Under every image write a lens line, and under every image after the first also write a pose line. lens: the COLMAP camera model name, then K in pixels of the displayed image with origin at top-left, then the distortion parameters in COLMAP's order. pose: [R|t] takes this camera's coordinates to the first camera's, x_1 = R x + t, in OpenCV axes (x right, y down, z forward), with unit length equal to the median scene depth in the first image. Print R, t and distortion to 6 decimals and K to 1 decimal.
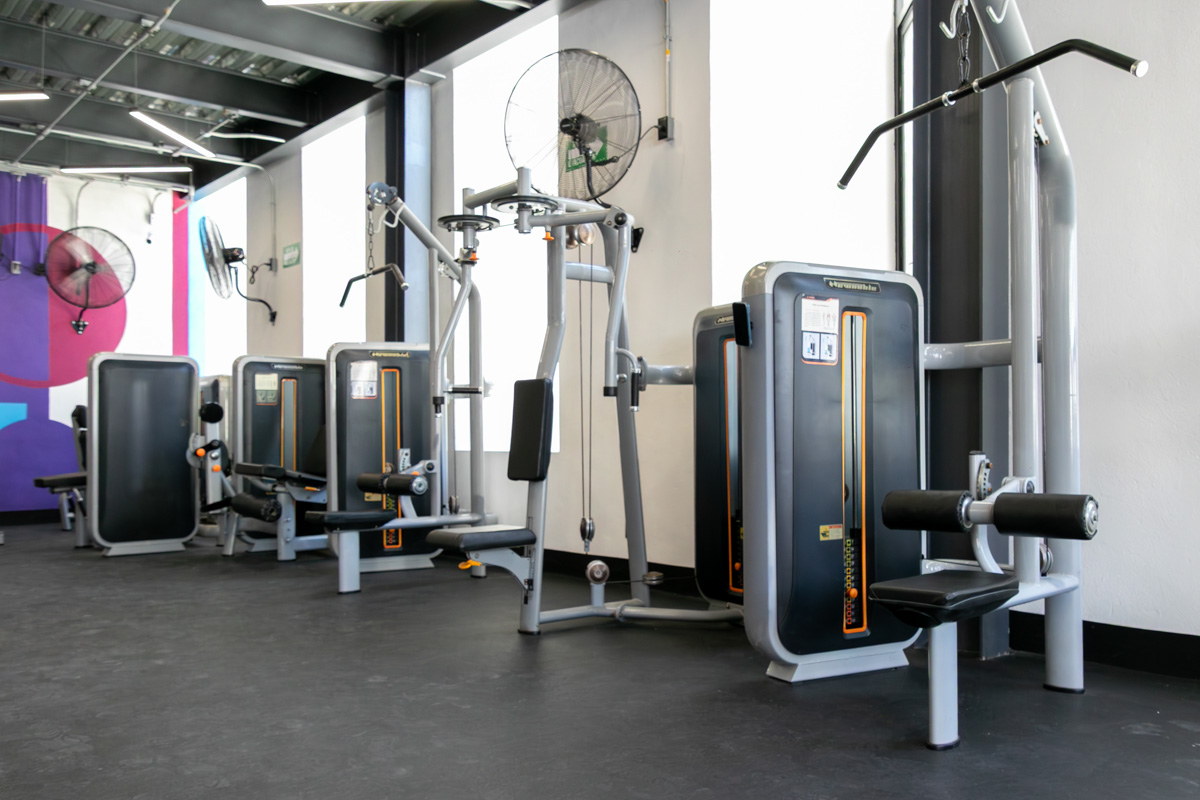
lens RADIAL K [[1050.2, 0, 605.3], [0, 1050.2, 420.6], [0, 0, 1]] dist [-0.011279, -0.005411]
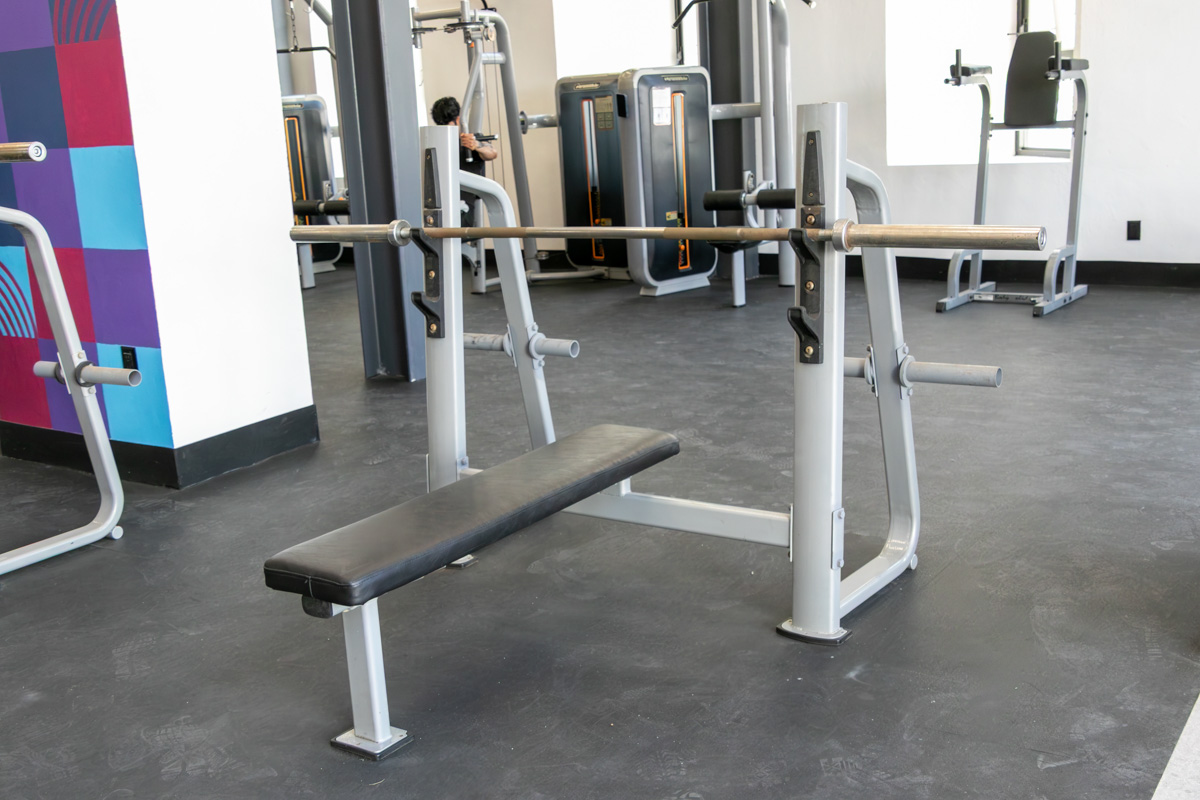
lens RADIAL K [[1397.6, 0, 600.0], [0, 1397.6, 400.0], [0, 0, 1]] dist [0.015458, 0.043777]
pose [[0.955376, -0.110269, 0.274040, -0.612054], [0.047876, 0.973249, 0.224709, -0.136883], [-0.291487, -0.201562, 0.935098, -1.331700]]
